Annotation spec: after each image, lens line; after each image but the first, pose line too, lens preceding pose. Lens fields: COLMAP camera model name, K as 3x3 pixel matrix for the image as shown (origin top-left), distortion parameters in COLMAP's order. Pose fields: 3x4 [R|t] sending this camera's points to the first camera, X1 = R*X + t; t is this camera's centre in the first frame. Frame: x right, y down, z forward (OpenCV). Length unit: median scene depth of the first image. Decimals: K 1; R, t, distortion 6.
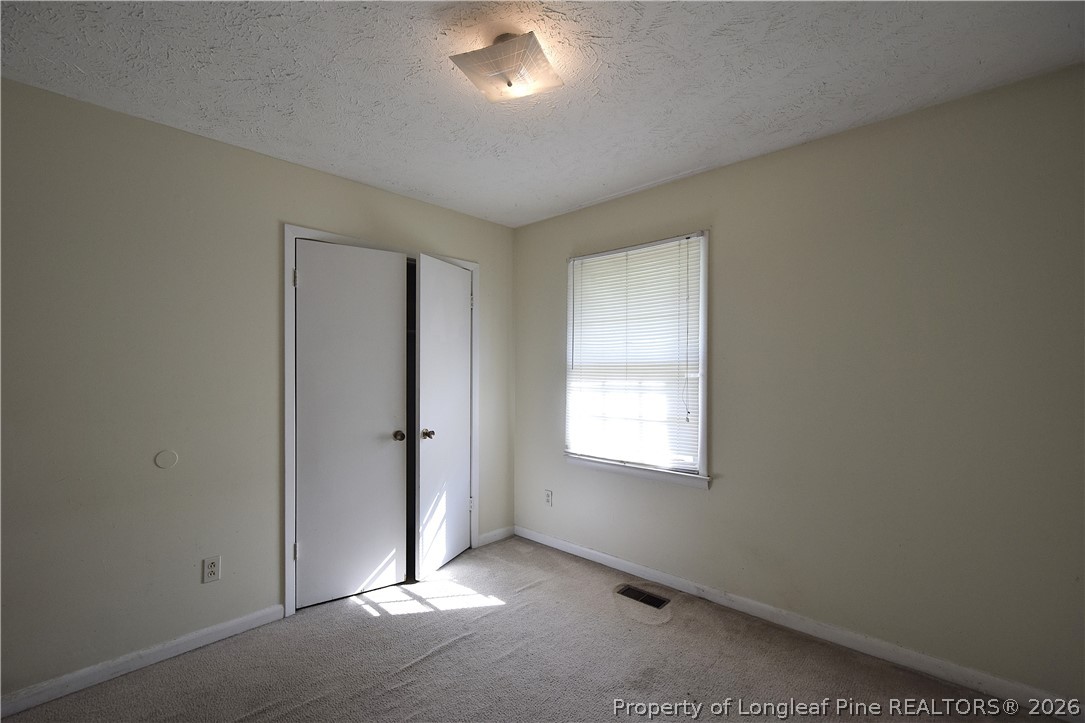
lens RADIAL K [[496.1, 0, 536.3], [0, 496.1, 366.6], [0, 0, 1]] dist [0.009714, -0.000736]
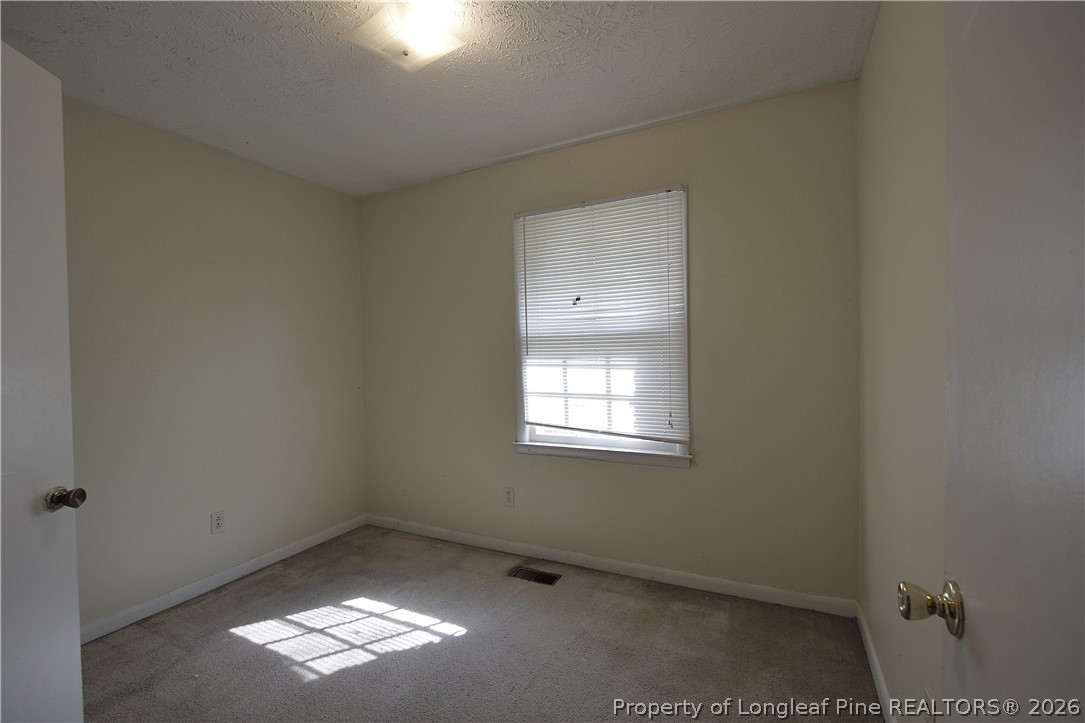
lens RADIAL K [[512.1, 0, 539.8], [0, 512.1, 334.3], [0, 0, 1]] dist [-0.033524, -0.000227]
pose [[0.961646, -0.019854, 0.273572, -0.172108], [0.022865, 0.999708, -0.007825, -0.000462], [-0.273337, 0.013780, 0.961820, 0.168006]]
